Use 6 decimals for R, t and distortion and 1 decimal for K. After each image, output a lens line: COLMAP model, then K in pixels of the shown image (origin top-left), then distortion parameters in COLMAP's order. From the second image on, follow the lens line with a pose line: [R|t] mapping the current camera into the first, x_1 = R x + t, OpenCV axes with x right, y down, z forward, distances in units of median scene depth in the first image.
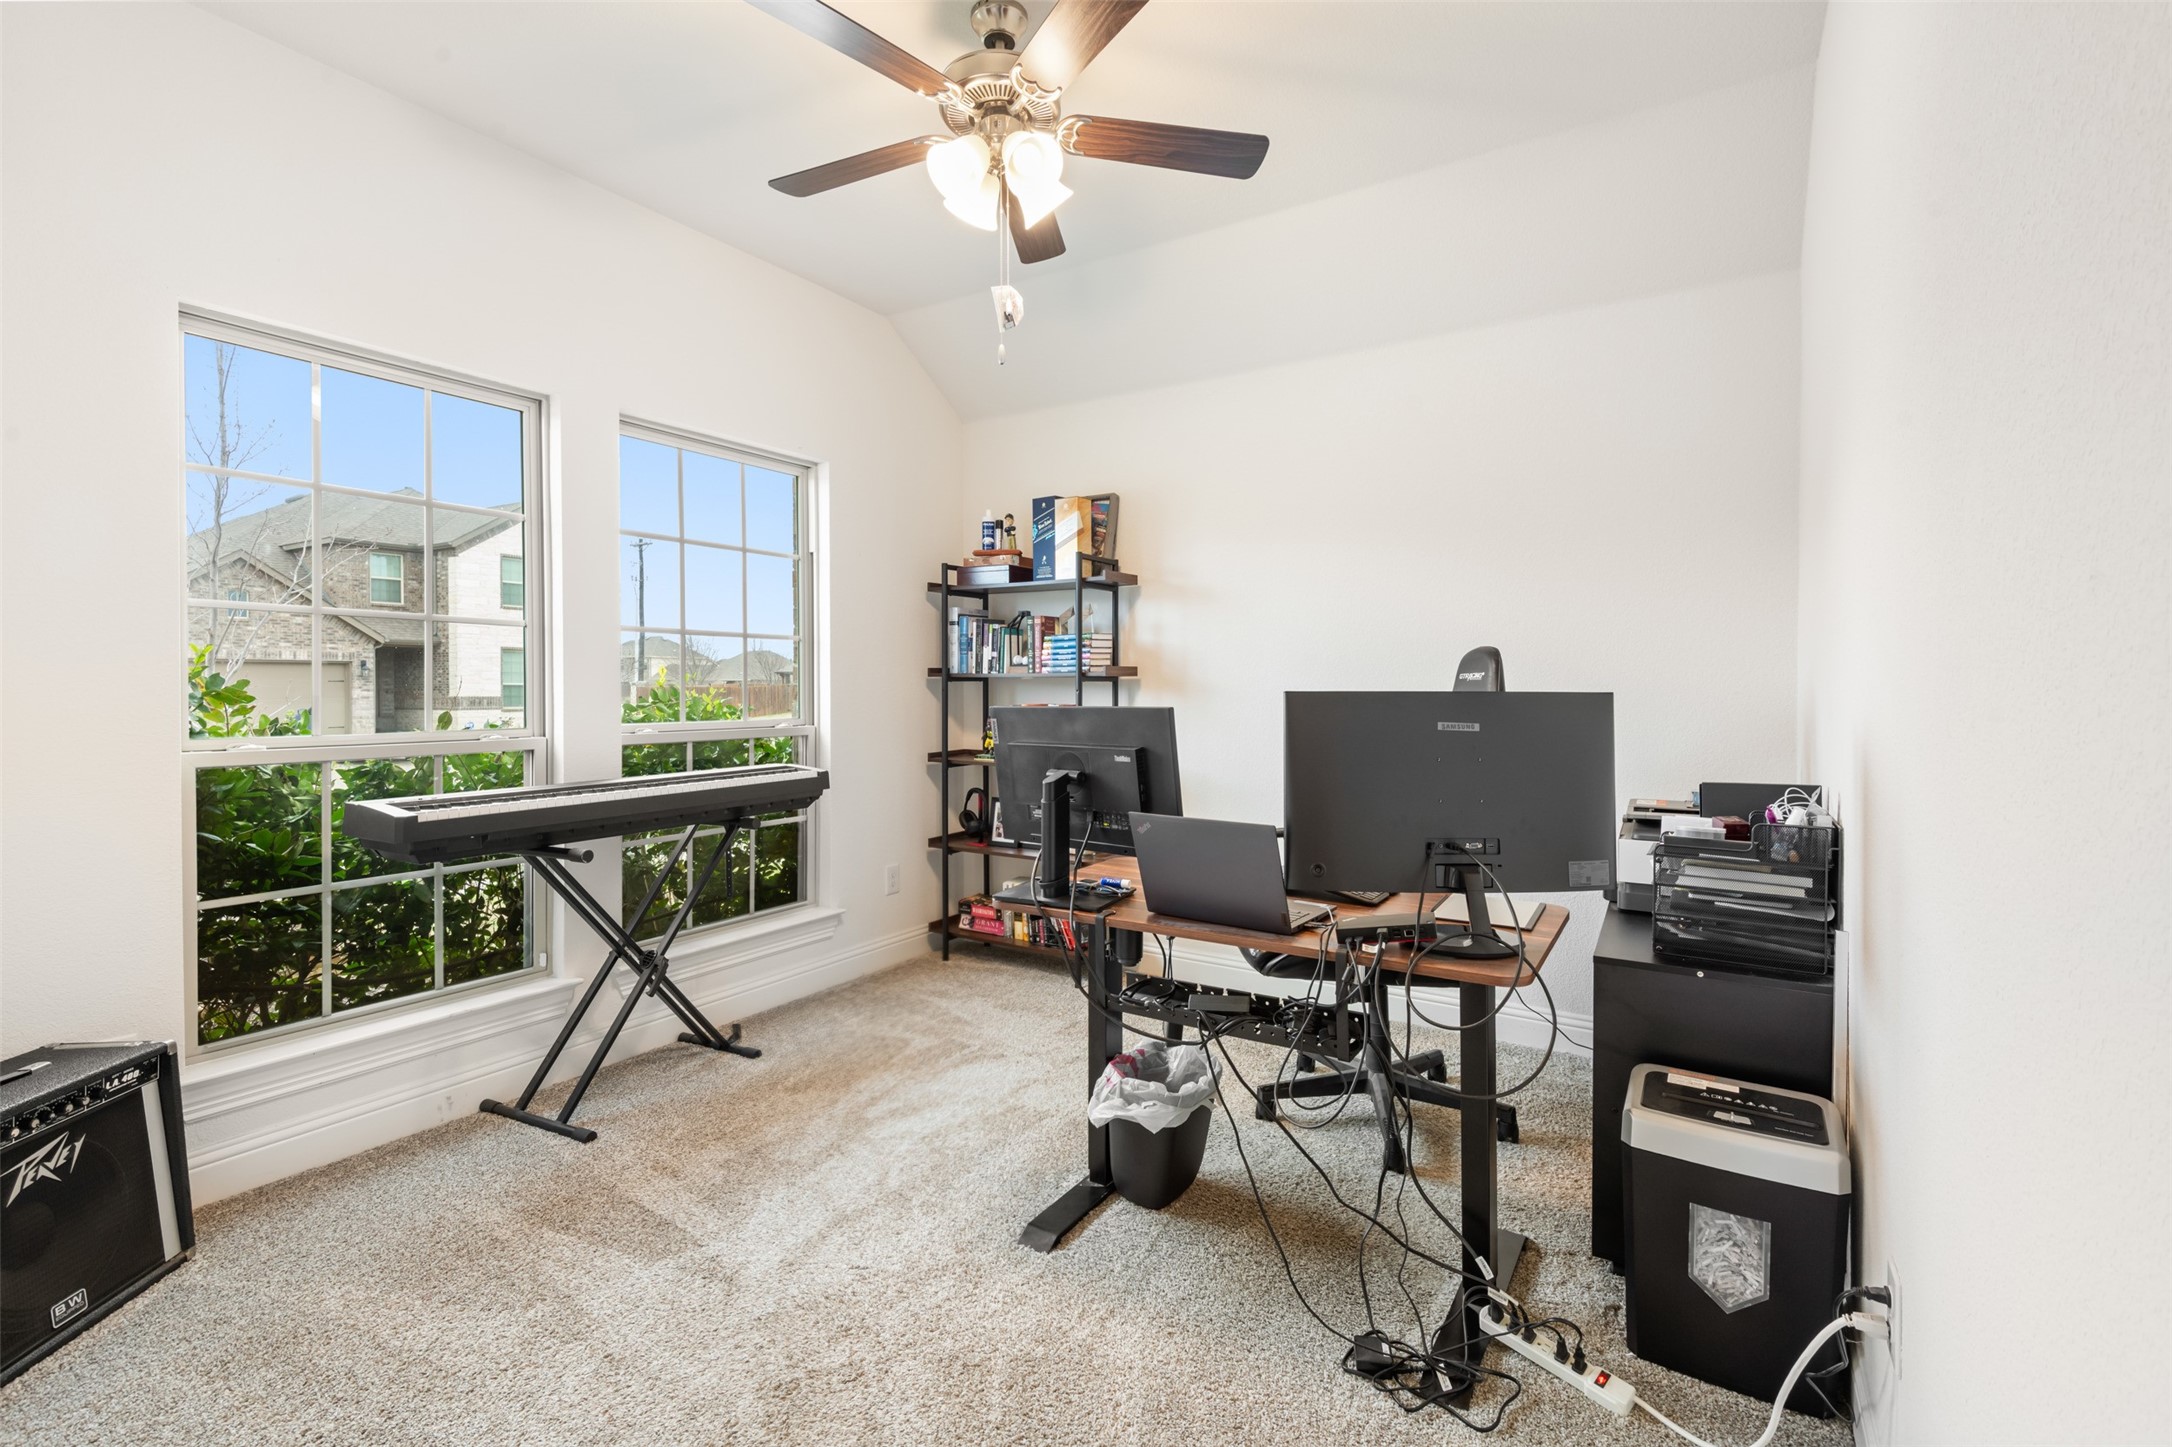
lens RADIAL K [[1004.0, 0, 1103.0], [0, 1004.0, 718.3], [0, 0, 1]] dist [0.047067, -0.025140]
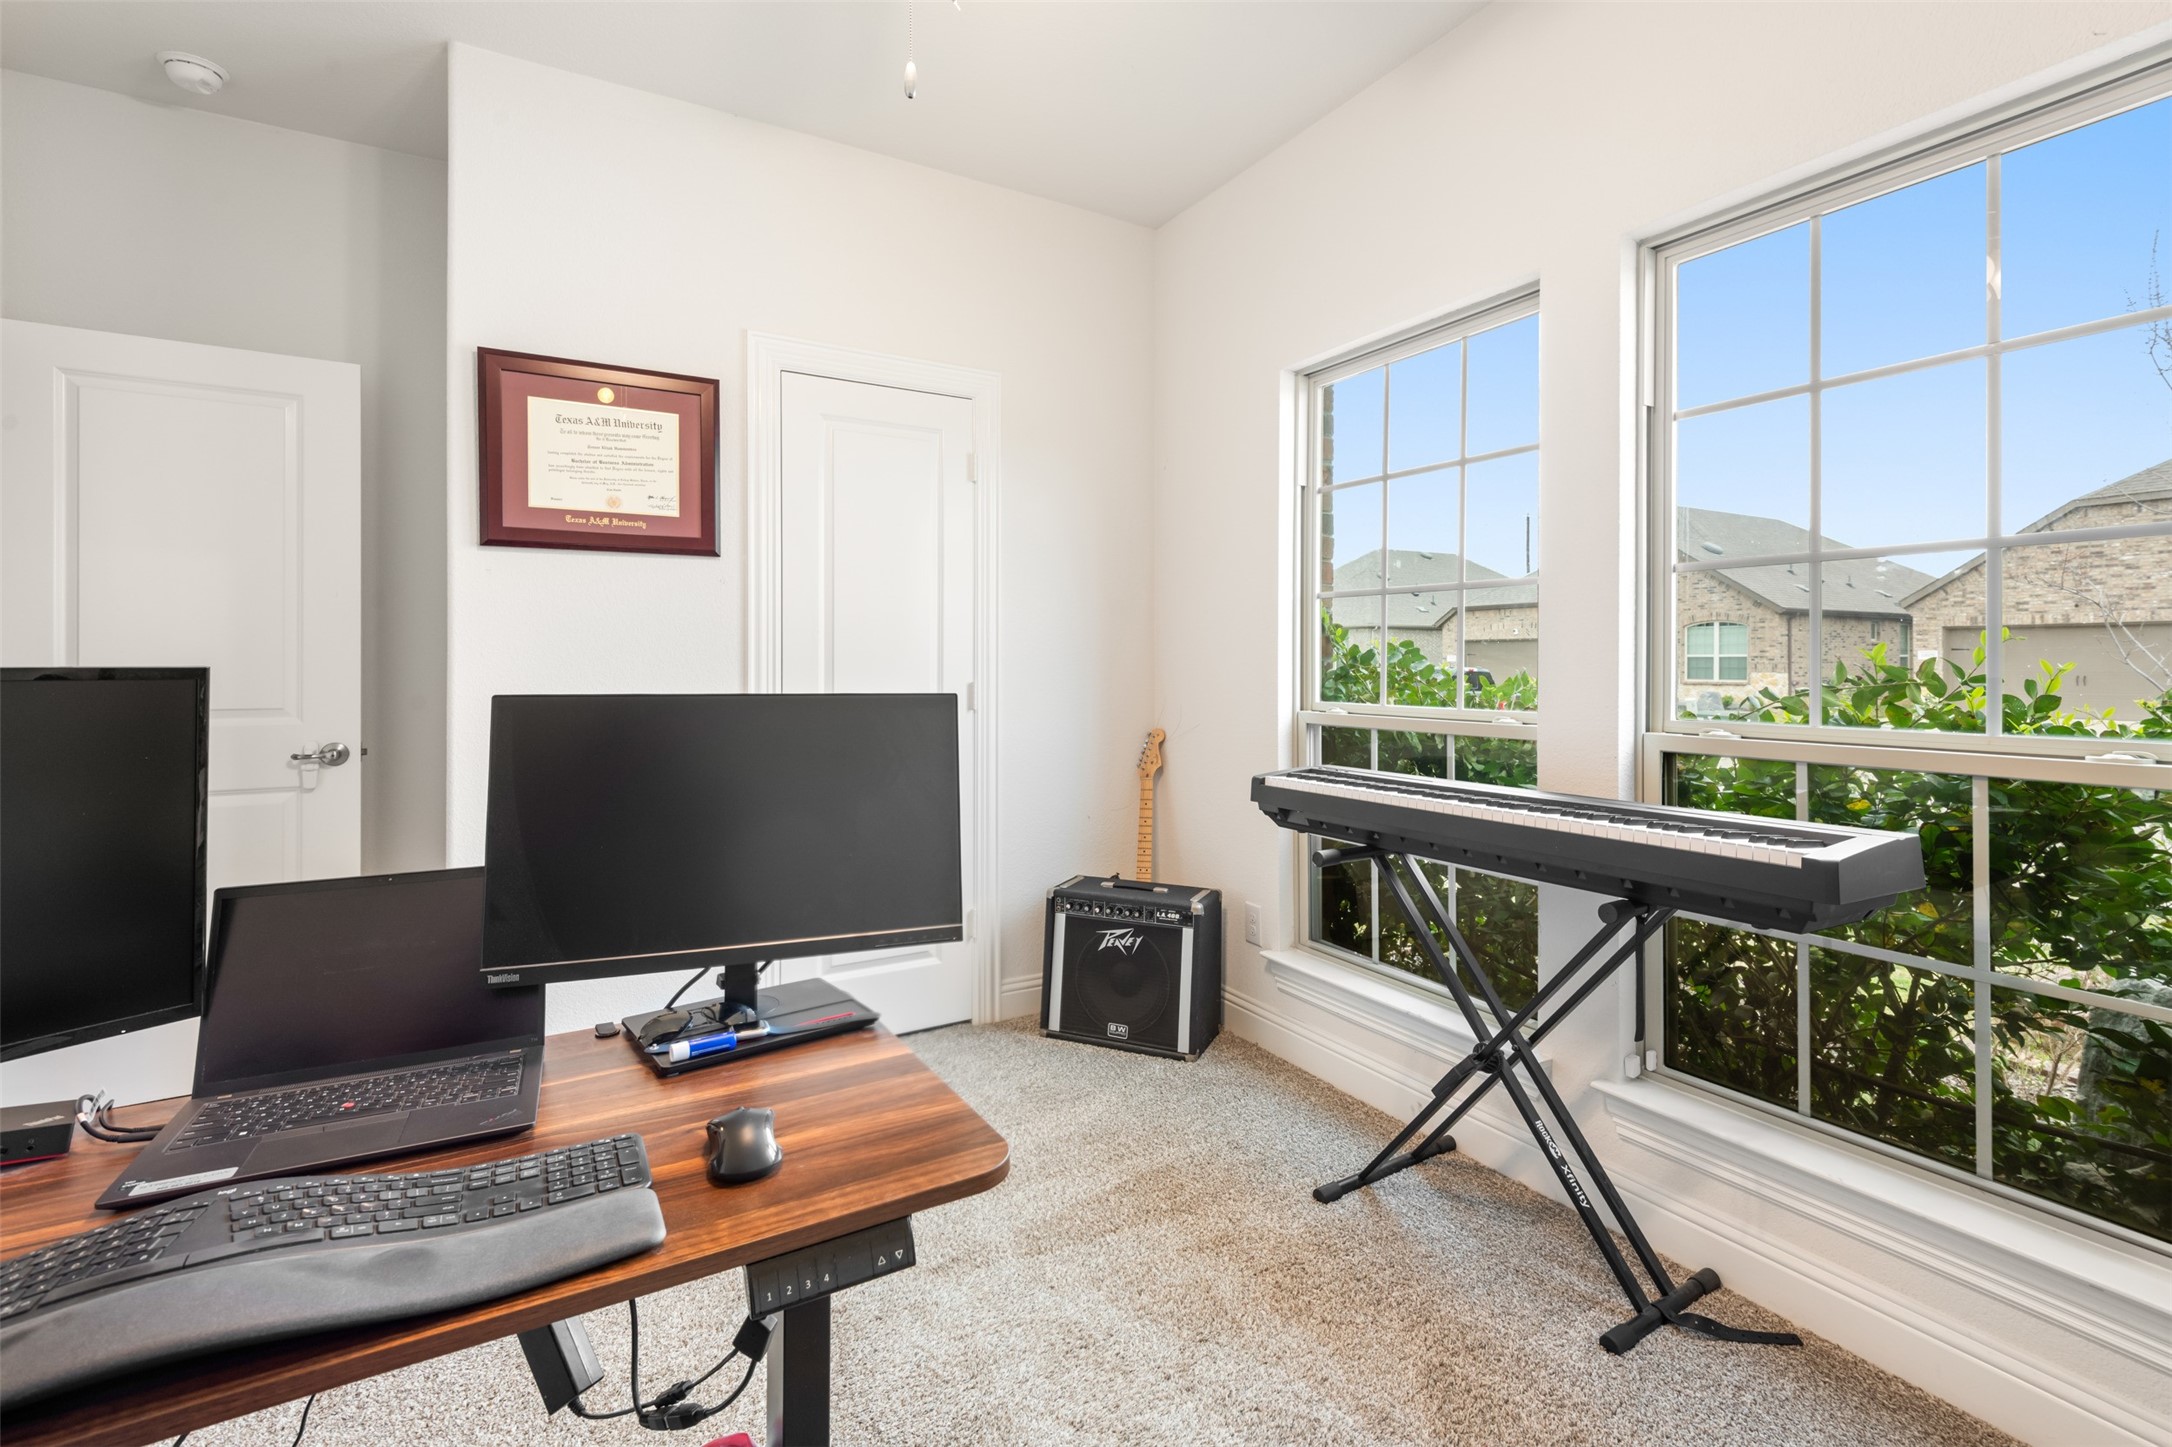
lens RADIAL K [[991.2, 0, 1086.7], [0, 991.2, 683.1], [0, 0, 1]] dist [0.029854, -0.012932]
pose [[-0.468801, 0.005616, -0.883286, 0.277479], [-0.046320, 0.998448, 0.030932, -0.021506], [0.882088, 0.055415, -0.467813, 1.074466]]
